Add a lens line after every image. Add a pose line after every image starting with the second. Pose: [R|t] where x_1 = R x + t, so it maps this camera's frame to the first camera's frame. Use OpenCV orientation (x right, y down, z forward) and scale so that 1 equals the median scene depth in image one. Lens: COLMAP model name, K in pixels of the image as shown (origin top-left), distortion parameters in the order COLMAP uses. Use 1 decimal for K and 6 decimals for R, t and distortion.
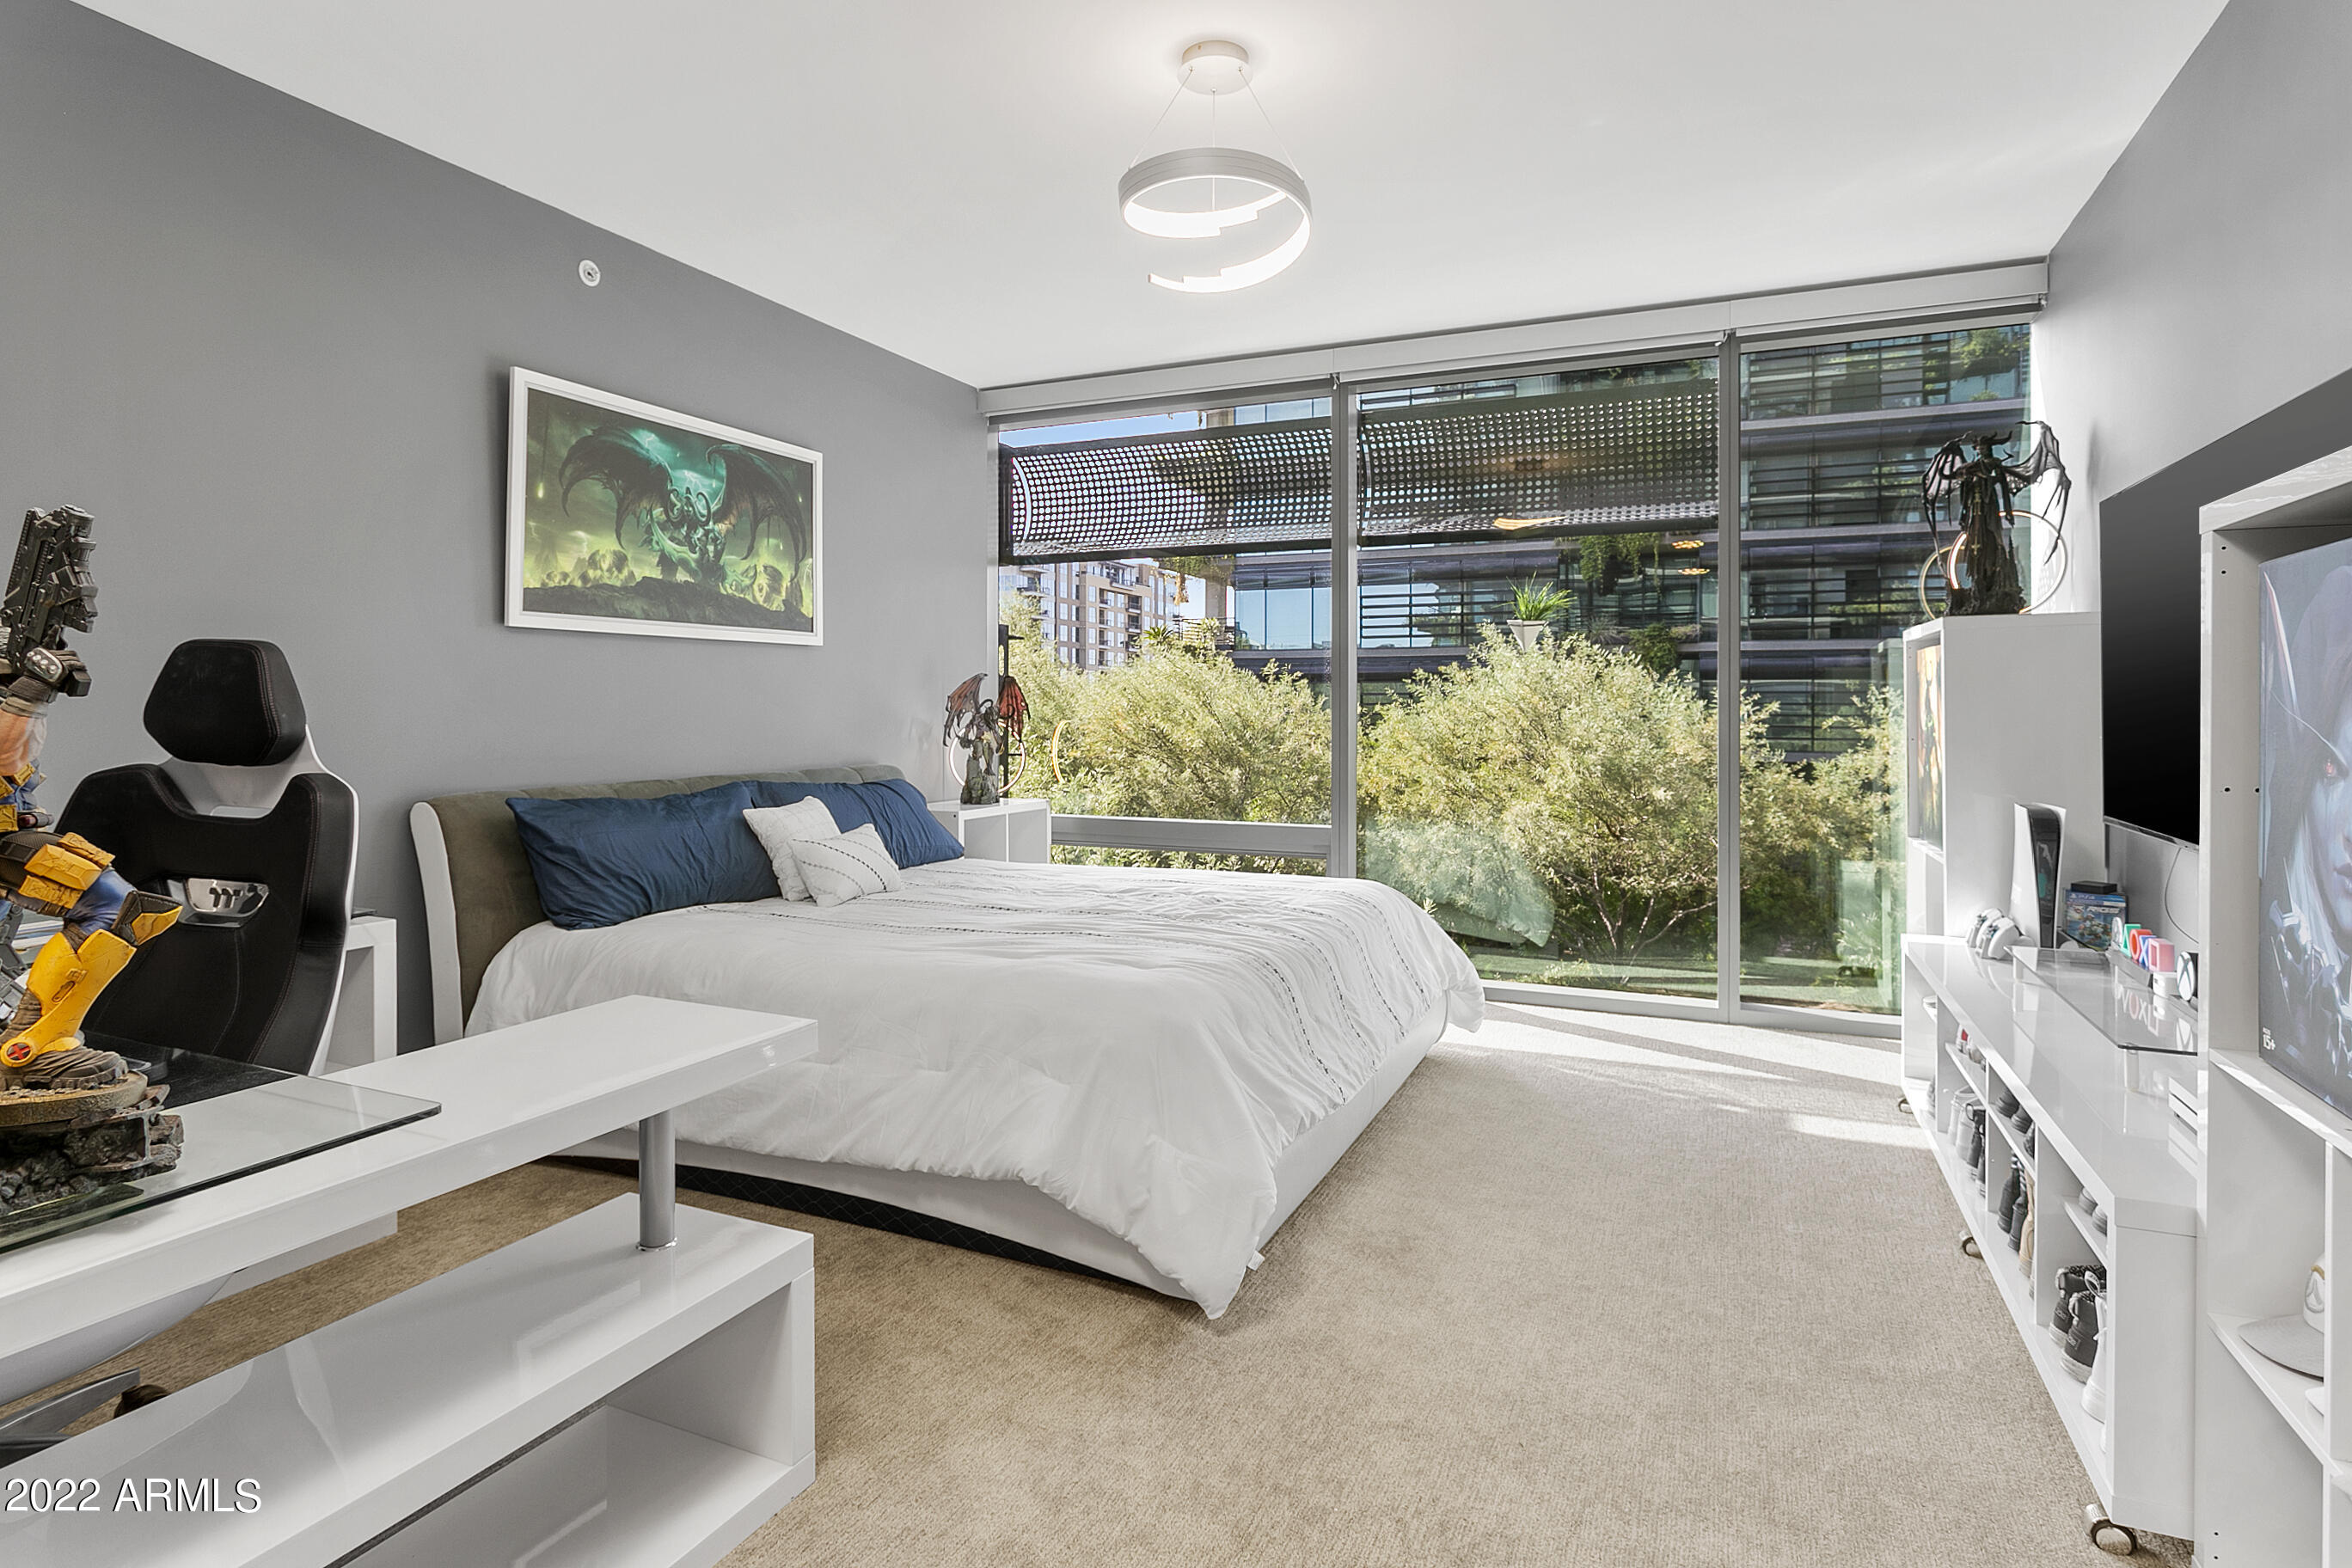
lens RADIAL K [[1225.2, 0, 1172.2], [0, 1225.2, 717.5], [0, 0, 1]] dist [-0.000405, -0.000002]
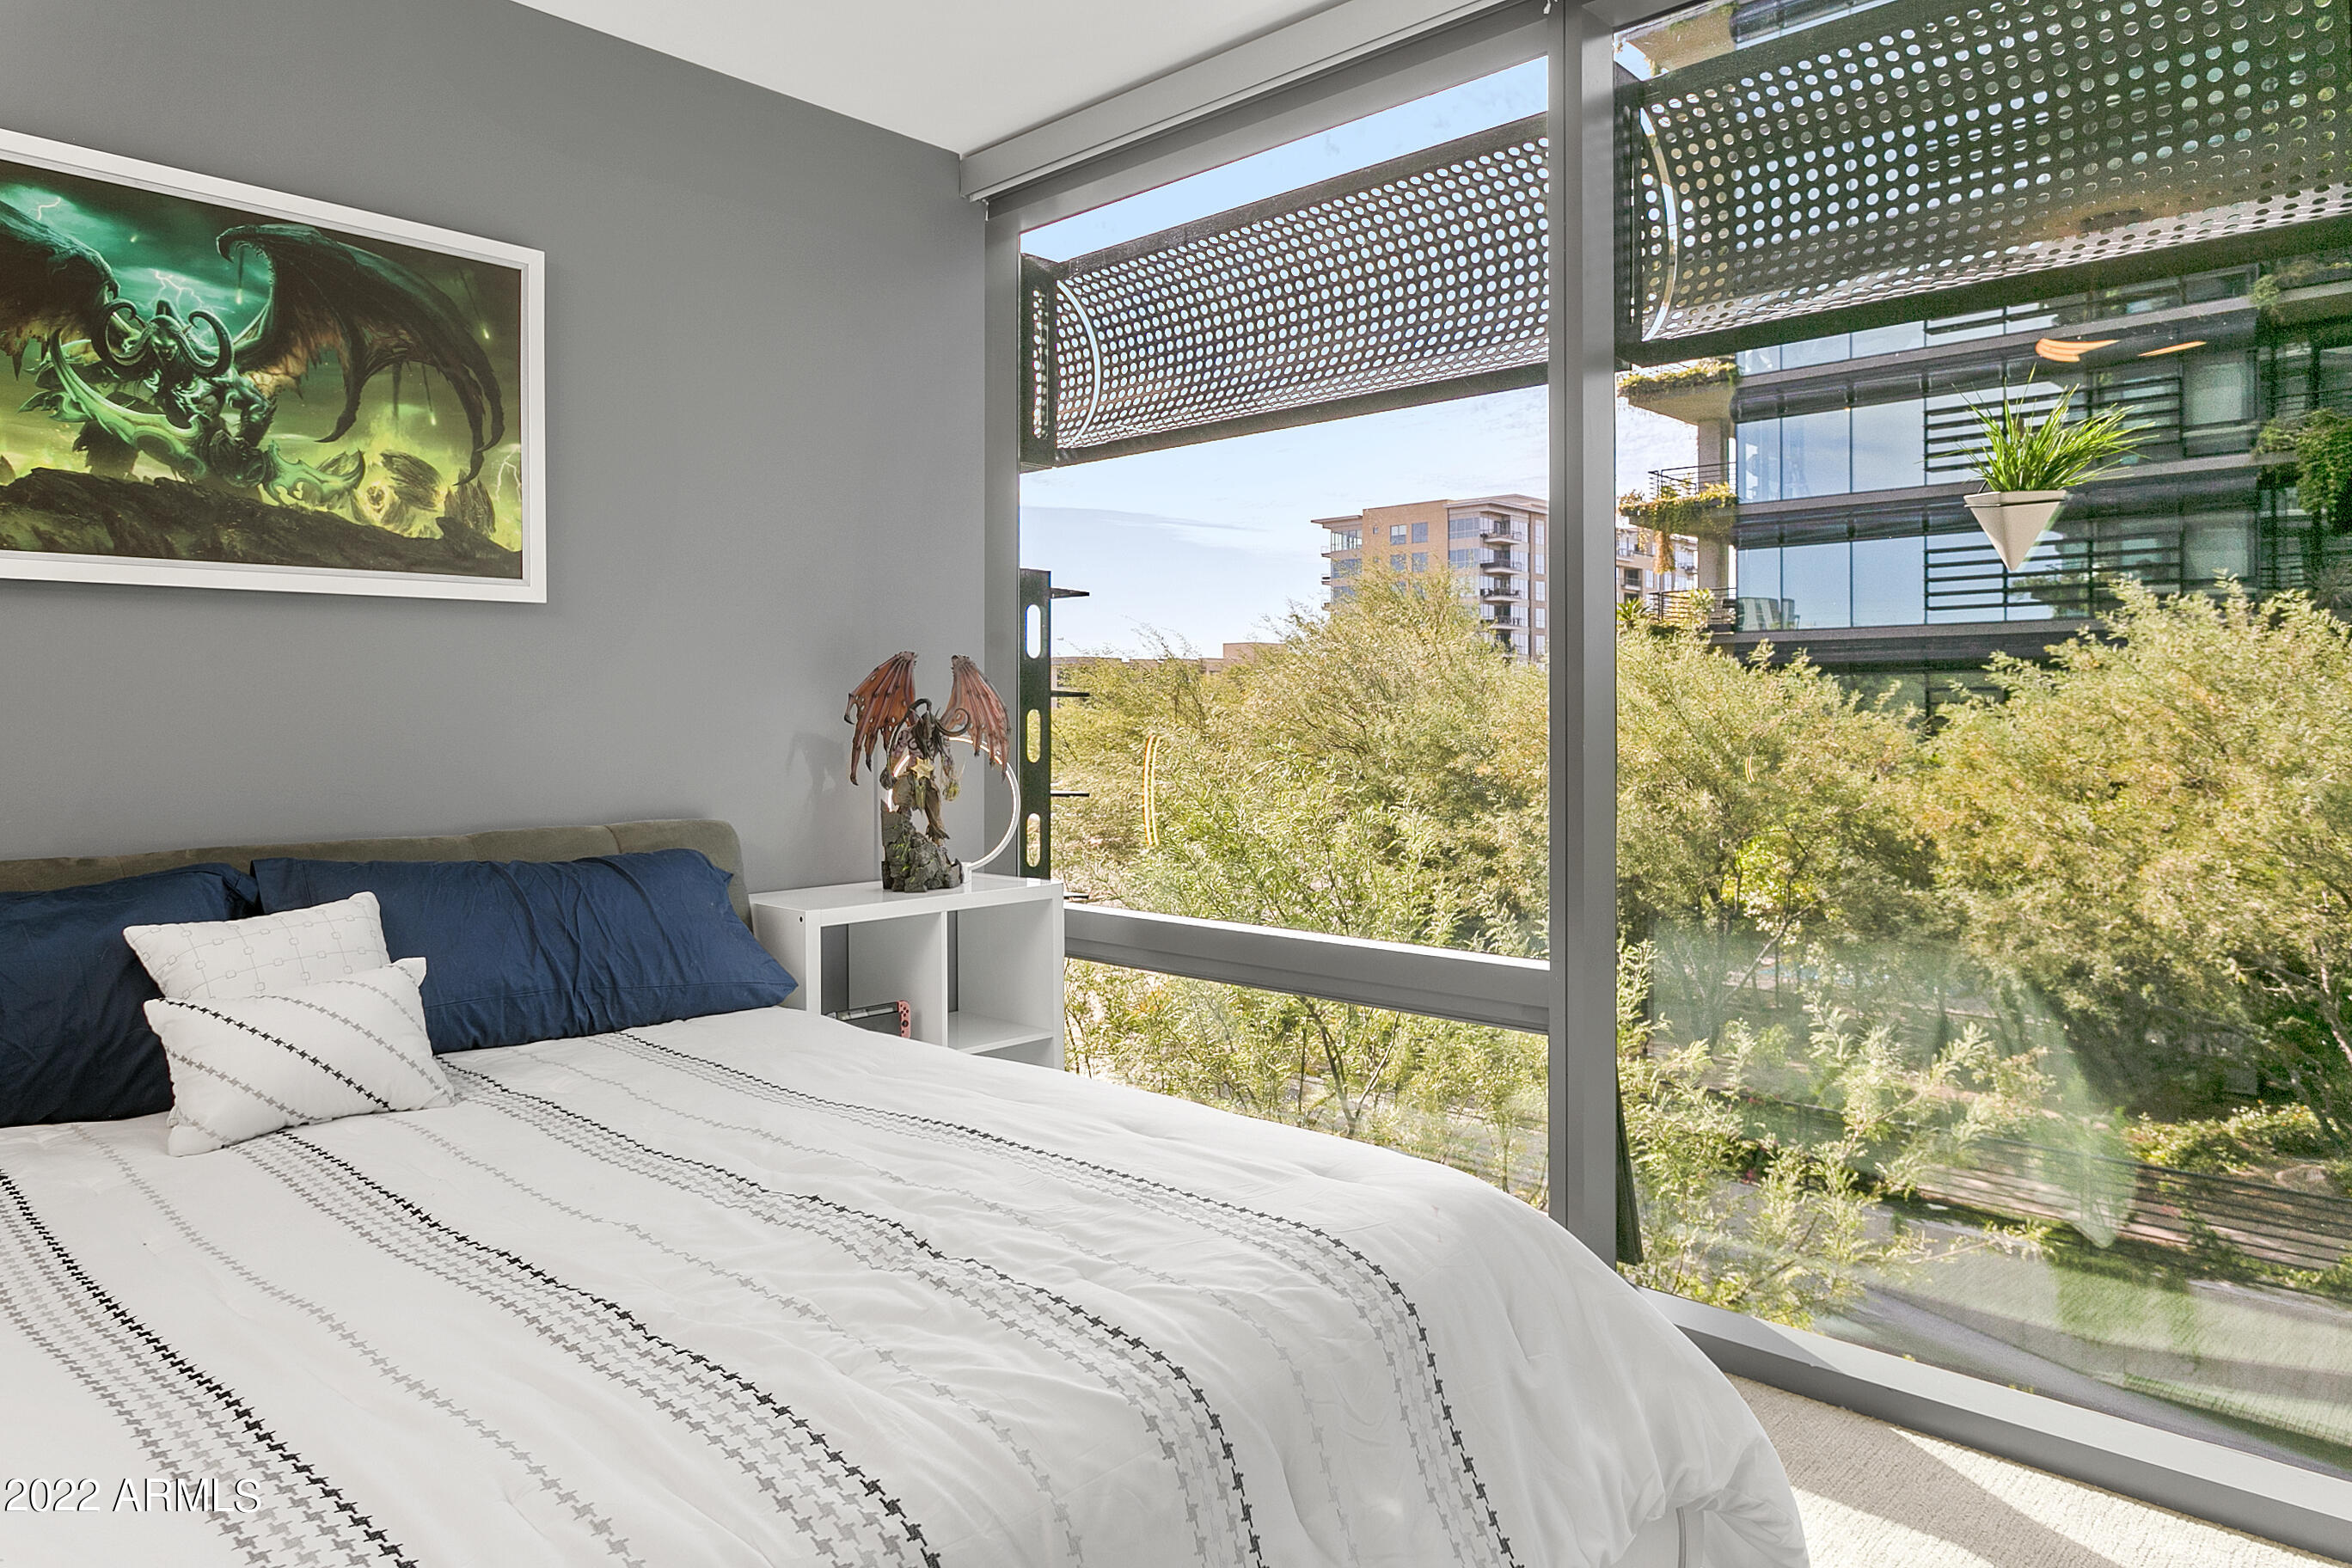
lens RADIAL K [[1482.4, 0, 1176.4], [0, 1482.4, 724.0], [0, 0, 1]] dist [-0.032812, 0.043911]
pose [[0.944911, -0.004410, -0.327299, 0.190173], [0.004394, 0.999990, -0.000789, -0.002576], [0.327299, -0.000693, 0.944921, 0.455146]]
